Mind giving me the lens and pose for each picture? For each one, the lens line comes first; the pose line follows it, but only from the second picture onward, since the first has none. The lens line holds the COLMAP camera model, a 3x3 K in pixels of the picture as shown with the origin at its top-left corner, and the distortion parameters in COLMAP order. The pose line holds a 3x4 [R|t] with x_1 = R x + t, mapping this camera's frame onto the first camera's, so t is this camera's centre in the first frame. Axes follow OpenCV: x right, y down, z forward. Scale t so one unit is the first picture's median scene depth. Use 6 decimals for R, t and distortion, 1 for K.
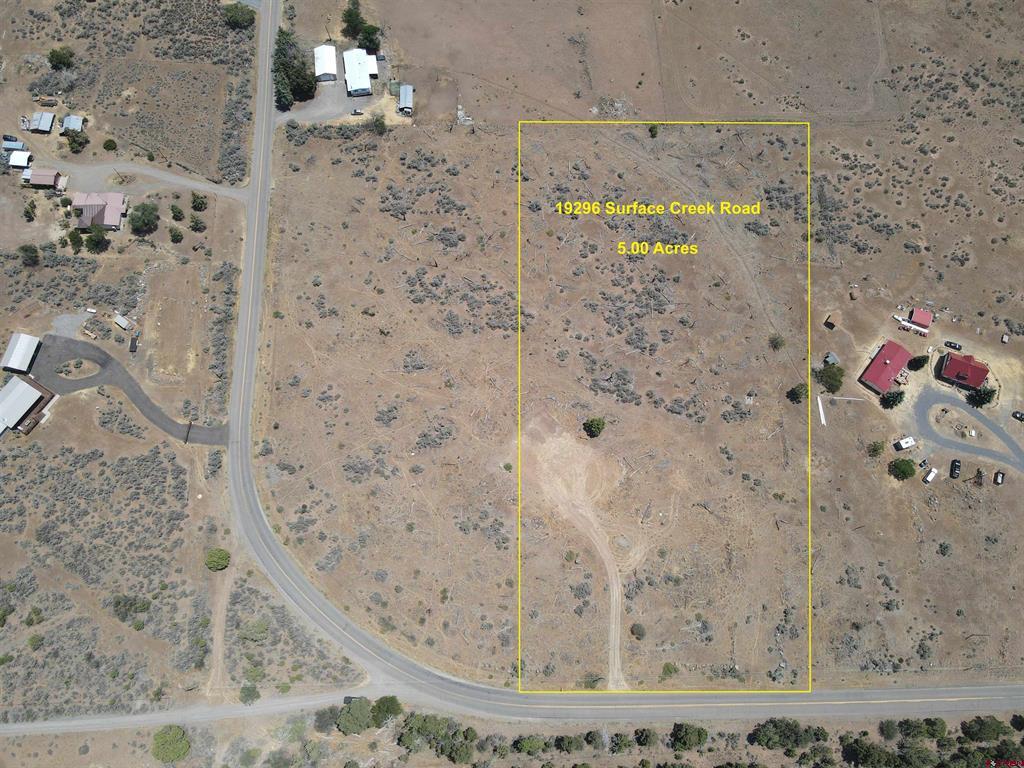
lens RADIAL K [[751.6, 0, 512.0], [0, 751.6, 384.0], [0, 0, 1]] dist [0.002145, -0.003851]
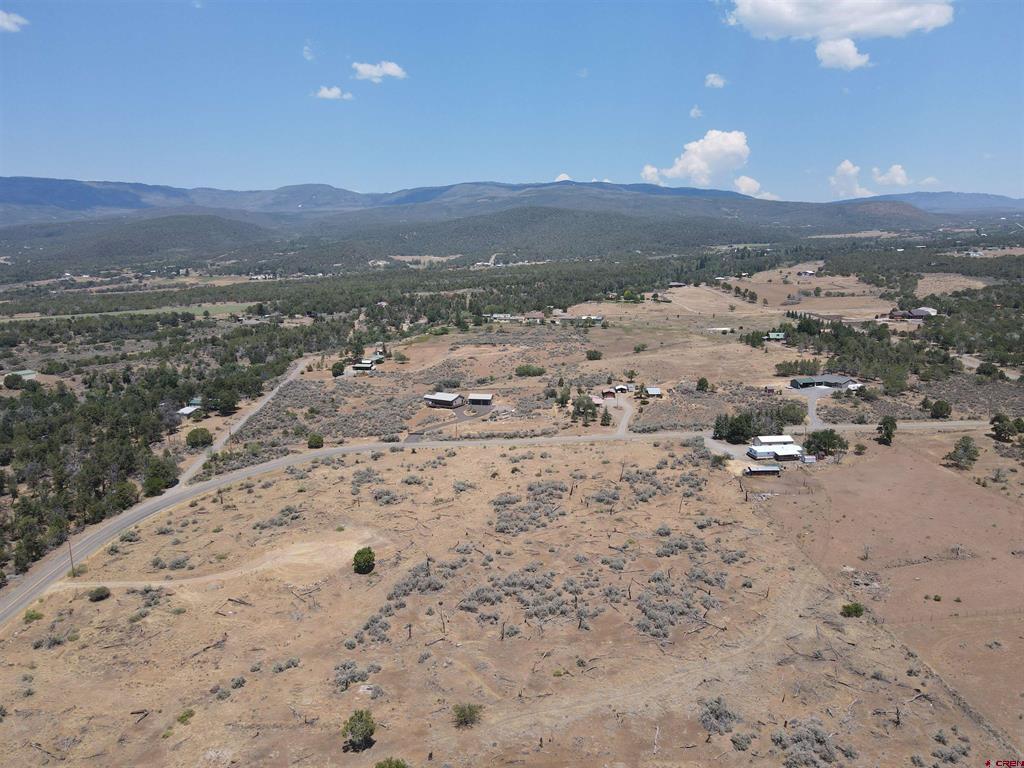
lens RADIAL K [[757.9, 0, 512.0], [0, 757.9, 384.0], [0, 0, 1]] dist [0.029143, 0.000899]
pose [[-0.008044, 0.158724, -0.987290, 0.916752], [-0.940751, 0.333515, 0.061283, -0.212929], [0.339003, 0.929287, 0.146637, 0.781217]]
